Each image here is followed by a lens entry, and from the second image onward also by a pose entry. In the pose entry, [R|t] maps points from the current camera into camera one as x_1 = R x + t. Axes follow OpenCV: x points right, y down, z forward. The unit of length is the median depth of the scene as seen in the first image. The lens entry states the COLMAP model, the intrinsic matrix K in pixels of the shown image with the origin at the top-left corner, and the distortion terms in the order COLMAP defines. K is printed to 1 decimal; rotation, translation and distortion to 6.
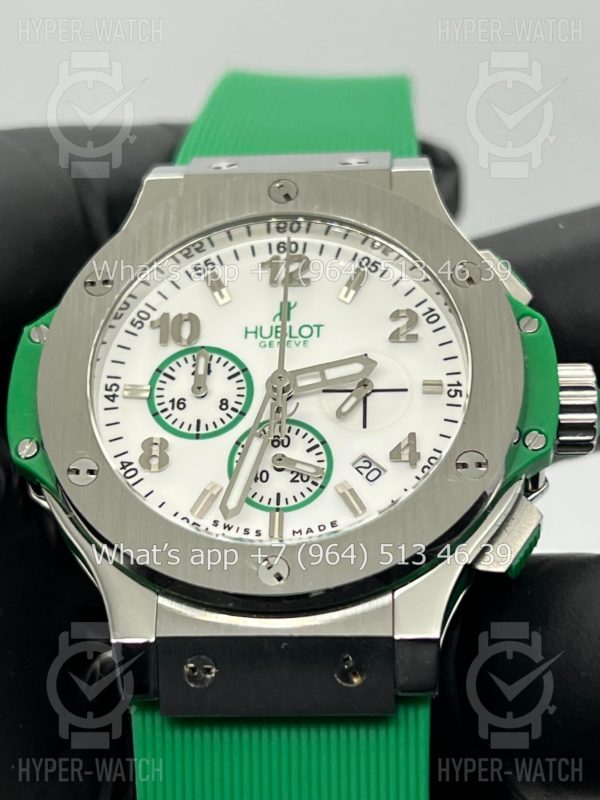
lens RADIAL K [[1848.8, 0, 300.9], [0, 1848.8, 397.8], [0, 0, 1]] dist [0.245474, 0.000000]
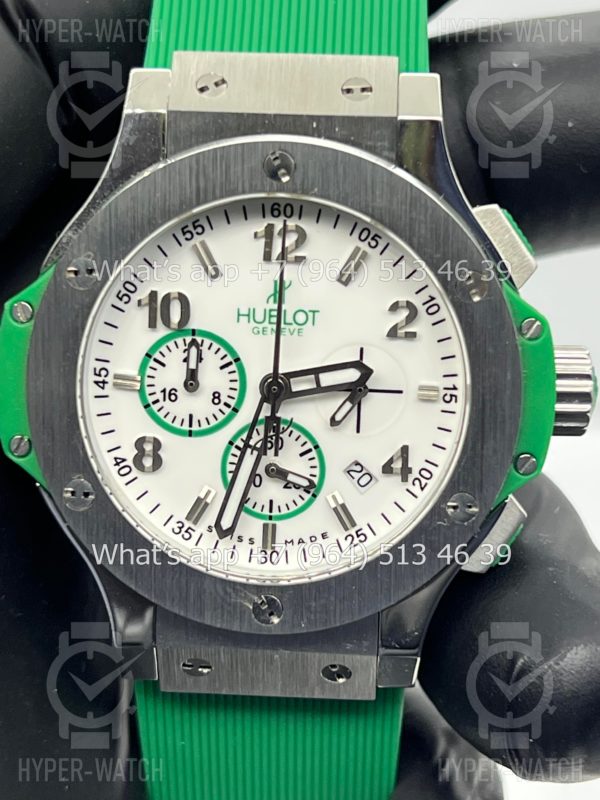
lens RADIAL K [[1848.8, 0, 304.9], [0, 1848.8, 397.6], [0, 0, 1]] dist [0.245474, 0.000000]
pose [[0.999074, 0.007032, 0.042442, -0.036296], [-0.030588, 0.809849, 0.585840, -0.575994], [-0.030252, -0.586596, 0.809314, 0.199430]]
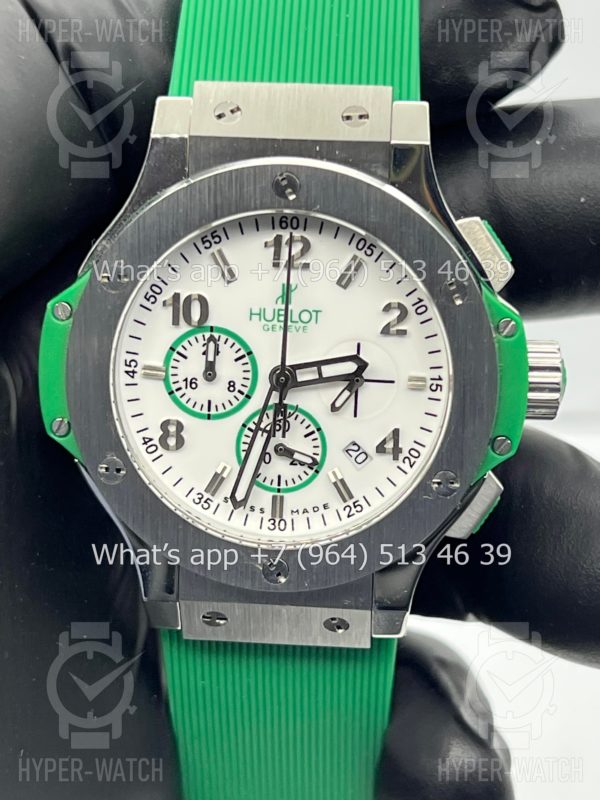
lens RADIAL K [[1848.8, 0, 301.7], [0, 1848.8, 403.1], [0, 0, 1]] dist [0.245474, 0.000000]
pose [[0.999657, 0.009411, 0.024436, -0.026304], [-0.022541, 0.784154, 0.620156, -0.688940], [-0.013326, -0.620494, 0.784098, 0.107618]]
